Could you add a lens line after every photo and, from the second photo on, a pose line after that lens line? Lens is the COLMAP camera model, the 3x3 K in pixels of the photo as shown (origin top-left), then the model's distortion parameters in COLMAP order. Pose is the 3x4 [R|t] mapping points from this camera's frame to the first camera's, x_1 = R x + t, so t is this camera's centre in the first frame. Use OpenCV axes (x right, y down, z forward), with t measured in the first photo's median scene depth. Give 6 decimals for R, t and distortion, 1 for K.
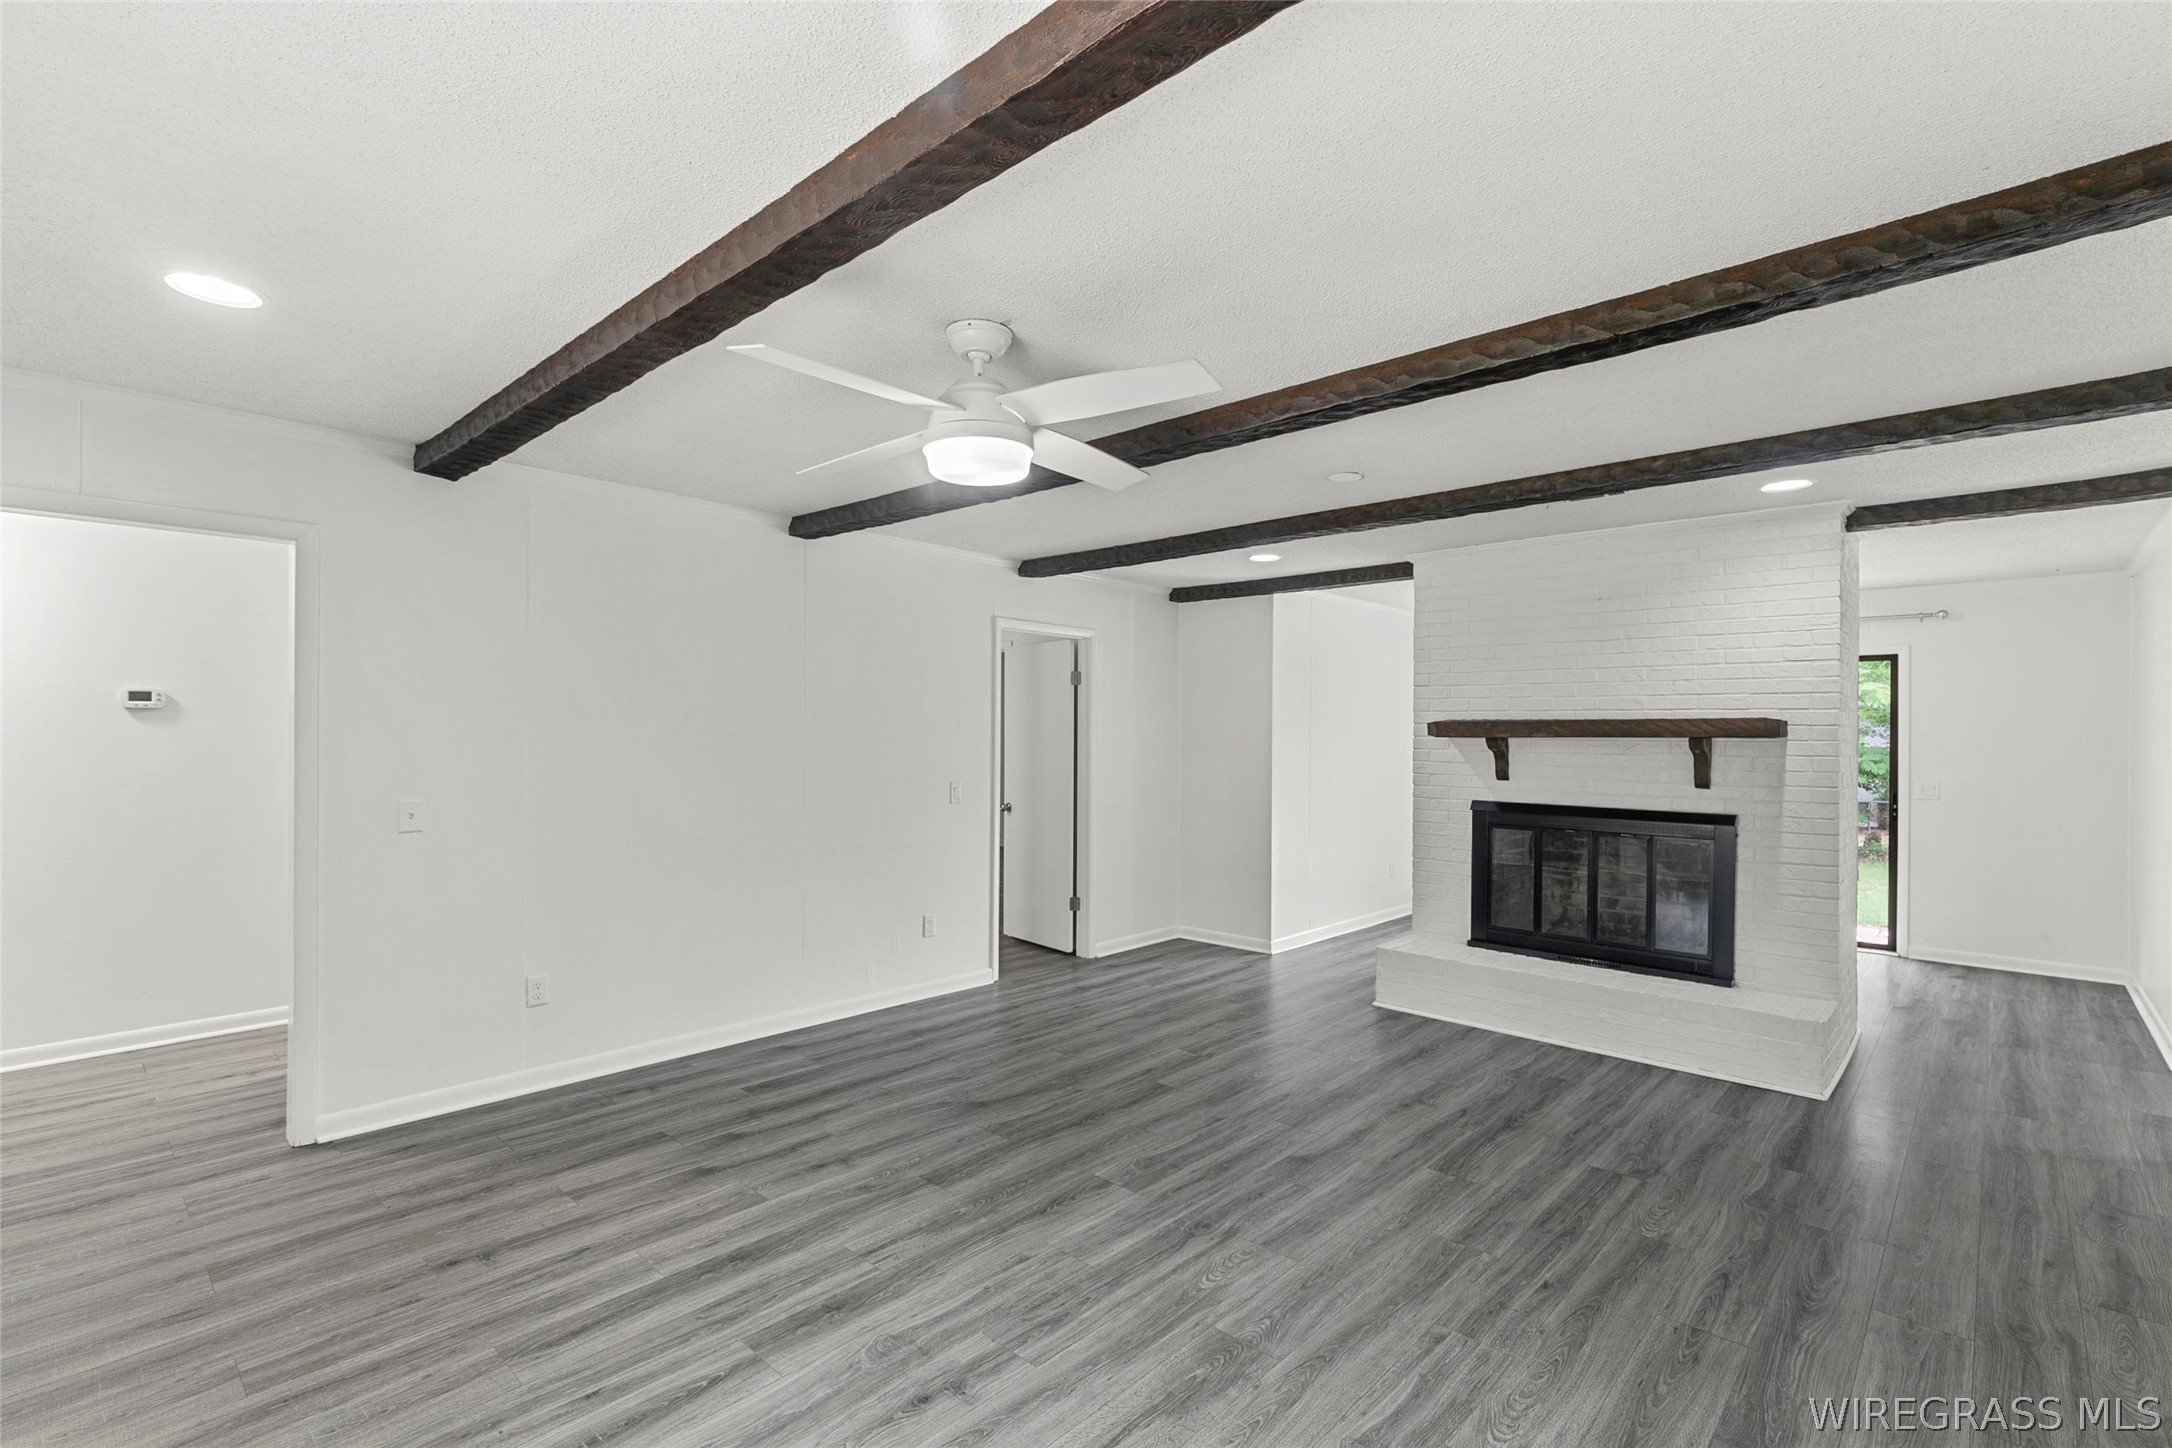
lens RADIAL K [[985.3, 0, 1093.5], [0, 985.3, 717.8], [0, 0, 1]] dist [0.010570, -0.003254]
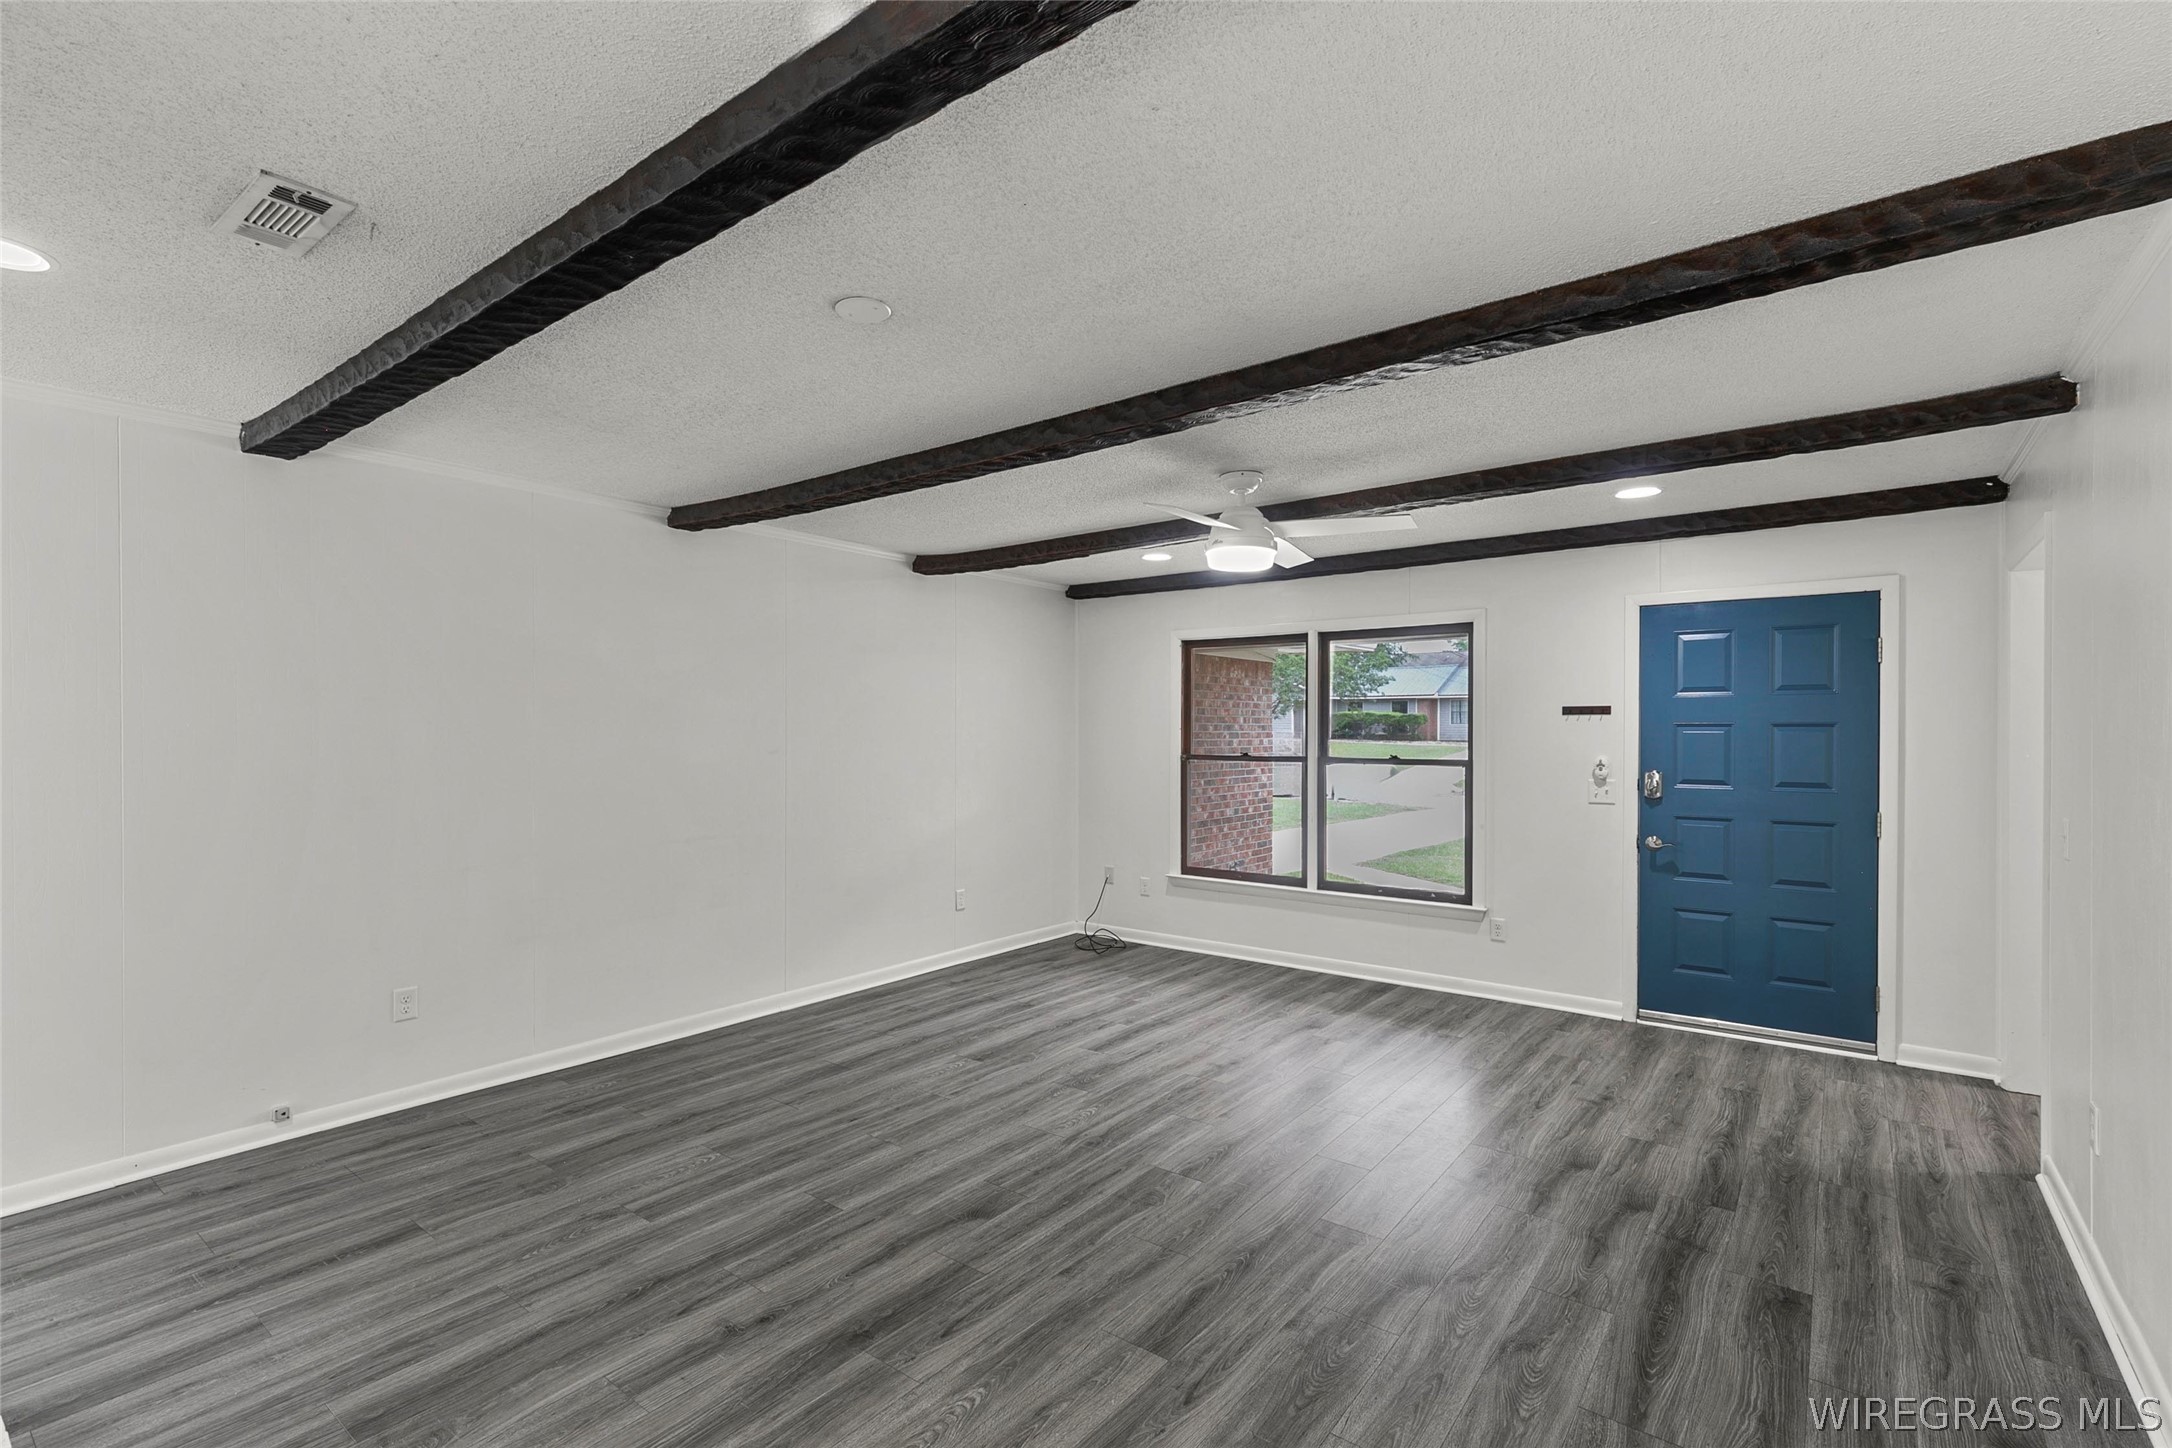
lens RADIAL K [[985.3, 0, 1088.7], [0, 985.3, 742.8], [0, 0, 1]] dist [0.010570, -0.003254]
pose [[-0.995980, -0.007414, -0.089271, 0.189366], [-0.006840, 0.999954, -0.006729, 0.031516], [0.089317, -0.006092, -0.995985, 1.835971]]
